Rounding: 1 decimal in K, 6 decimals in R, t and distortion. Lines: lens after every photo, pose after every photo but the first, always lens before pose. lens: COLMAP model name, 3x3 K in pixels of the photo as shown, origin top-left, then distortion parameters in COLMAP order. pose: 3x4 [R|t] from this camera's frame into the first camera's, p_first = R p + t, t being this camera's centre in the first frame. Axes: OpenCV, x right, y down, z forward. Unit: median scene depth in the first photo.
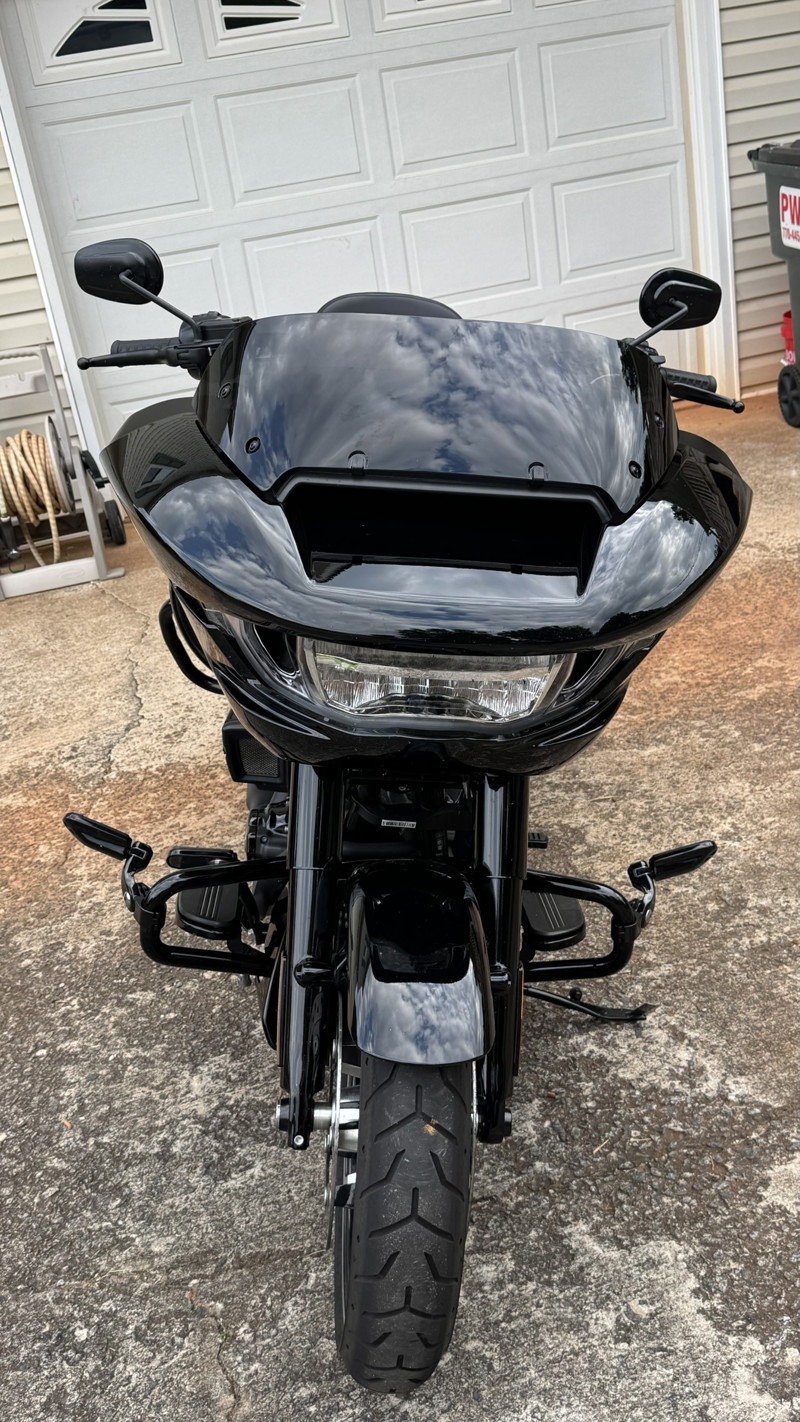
lens RADIAL K [[1485.6, 0, 391.7], [0, 1485.6, 685.4], [0, 0, 1]] dist [0.025784, 0.000000]
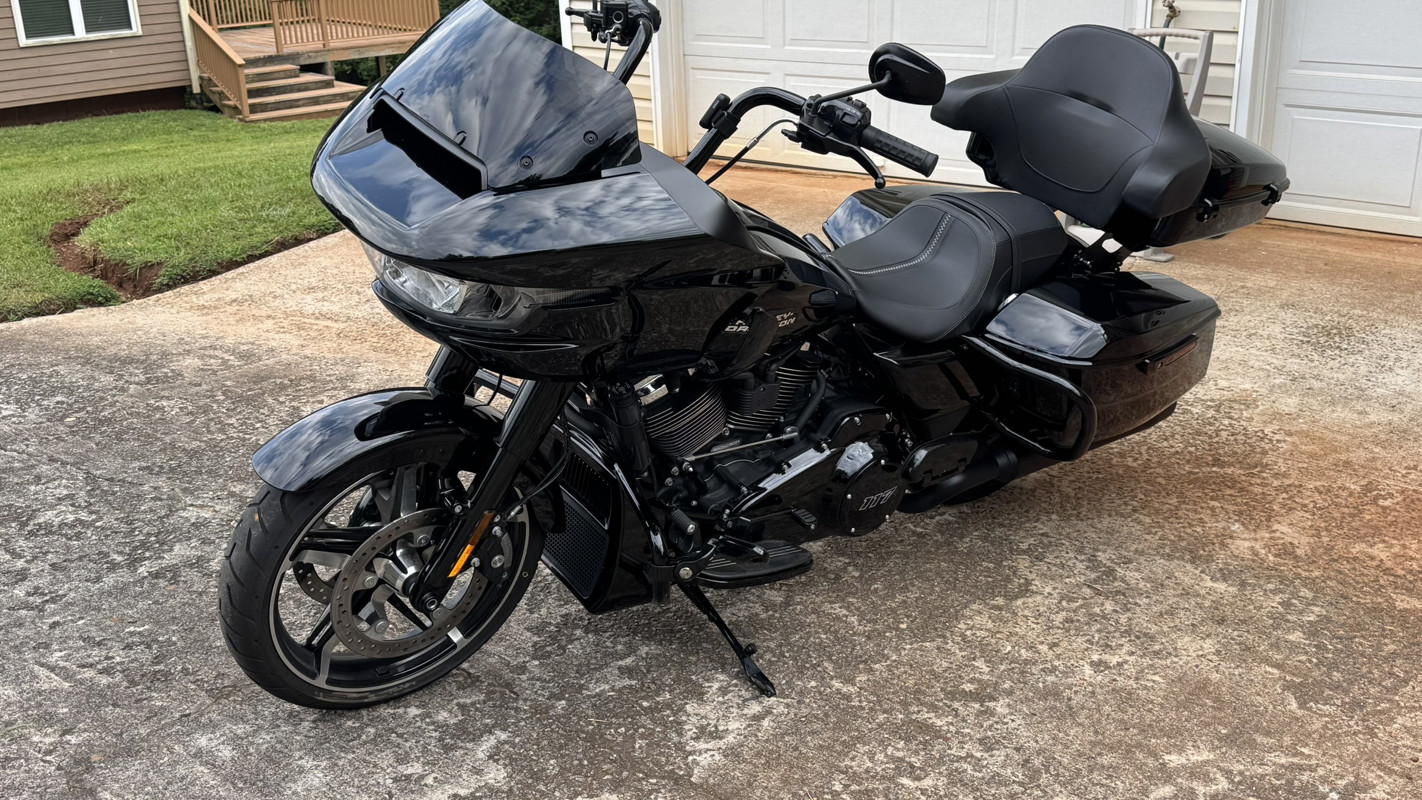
lens RADIAL K [[1485.6, 0, 719.4], [0, 1485.6, 394.9], [0, 0, 1]] dist [0.025784, 0.000000]
pose [[0.567710, 0.413286, -0.711969, 0.938370], [-0.378174, 0.899121, 0.220376, -0.231066], [0.731224, 0.144139, 0.666735, 0.223942]]
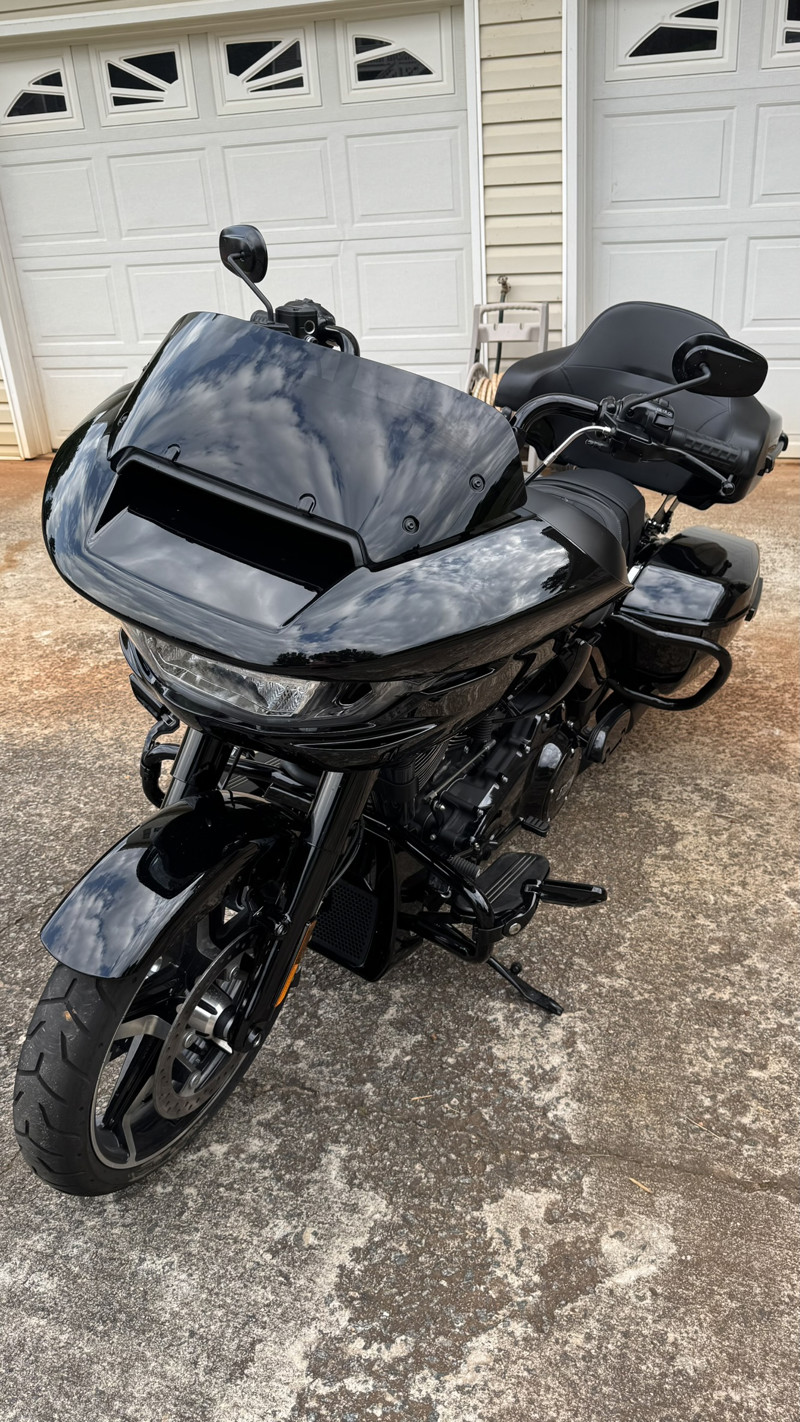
lens RADIAL K [[1153.6, 0, 394.7], [0, 1153.6, 703.3], [0, 0, 1]] dist [0.011128, -0.006024]
pose [[0.841131, 0.324325, -0.432795, 0.401548], [-0.272216, 0.945368, 0.179384, -0.124965], [0.467329, -0.033072, 0.883465, 0.221213]]
